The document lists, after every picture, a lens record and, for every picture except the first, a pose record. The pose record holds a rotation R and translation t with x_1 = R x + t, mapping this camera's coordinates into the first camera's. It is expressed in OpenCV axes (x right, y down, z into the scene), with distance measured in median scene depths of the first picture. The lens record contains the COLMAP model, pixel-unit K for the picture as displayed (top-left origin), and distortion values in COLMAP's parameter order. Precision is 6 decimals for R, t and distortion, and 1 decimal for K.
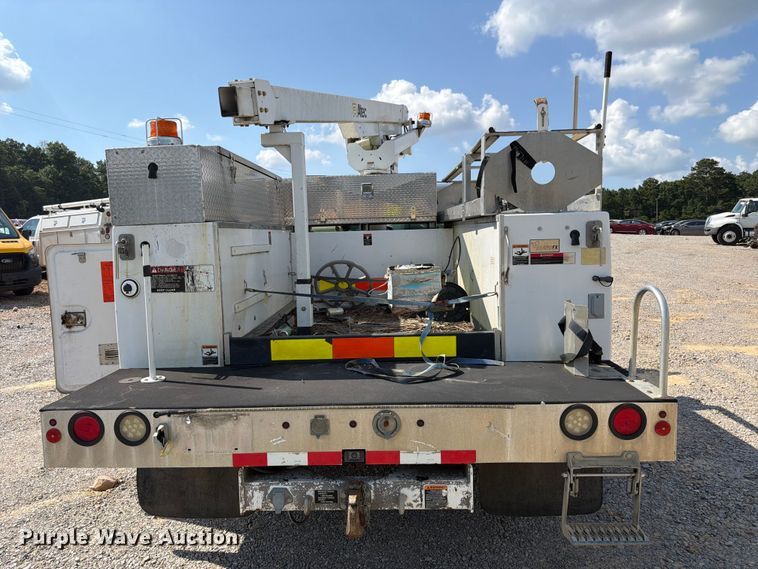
lens RADIAL K [[537.4, 0, 379.0], [0, 537.4, 275.8], [0, 0, 1]] dist [0.044955, -0.058222]
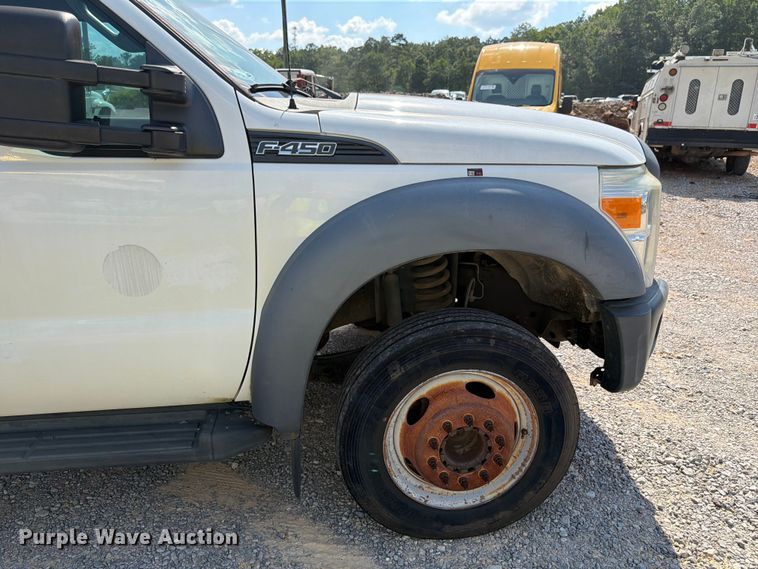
lens RADIAL K [[542.1, 0, 375.0], [0, 542.1, 290.7], [0, 0, 1]] dist [-0.000575, -0.012090]
pose [[0.149038, 0.327422, -0.933050, 0.990063], [-0.092668, 0.944061, 0.316484, -0.190259], [0.984480, 0.039296, 0.171042, 2.913649]]
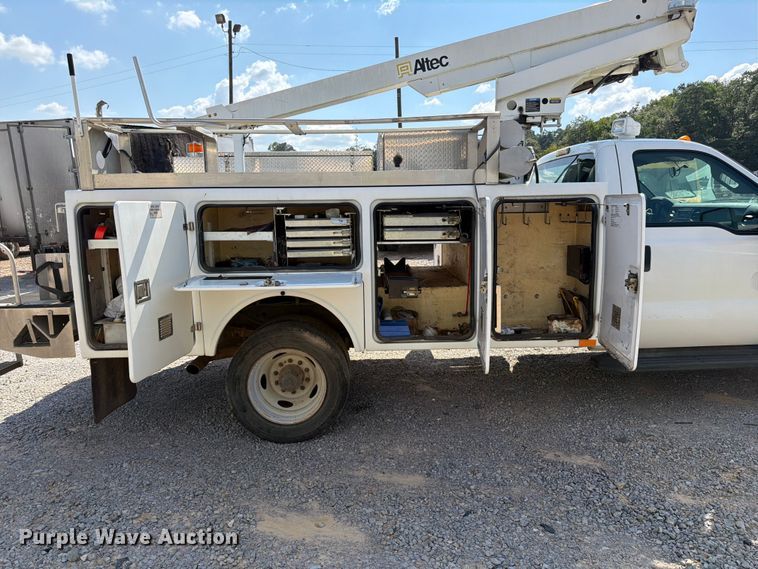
lens RADIAL K [[537.4, 0, 382.1], [0, 537.4, 294.7], [0, 0, 1]] dist [0.044955, -0.058222]
pose [[0.061767, 0.182989, -0.981173, 1.746063], [-0.064806, 0.981711, 0.179010, -0.153159], [0.995984, 0.052529, 0.072496, 1.650765]]
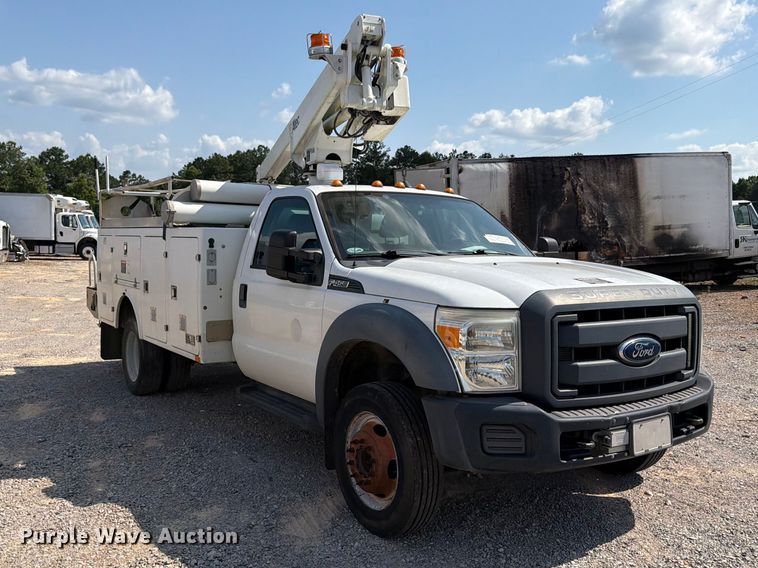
lens RADIAL K [[715.5, 0, 374.7], [0, 715.5, 289.0], [0, 0, 1]] dist [0.059738, 0.000000]
pose [[-0.822242, 0.050453, -0.566897, 1.254070], [-0.040678, 0.988306, 0.146958, -0.375853], [0.567683, 0.143896, -0.810574, 4.312617]]
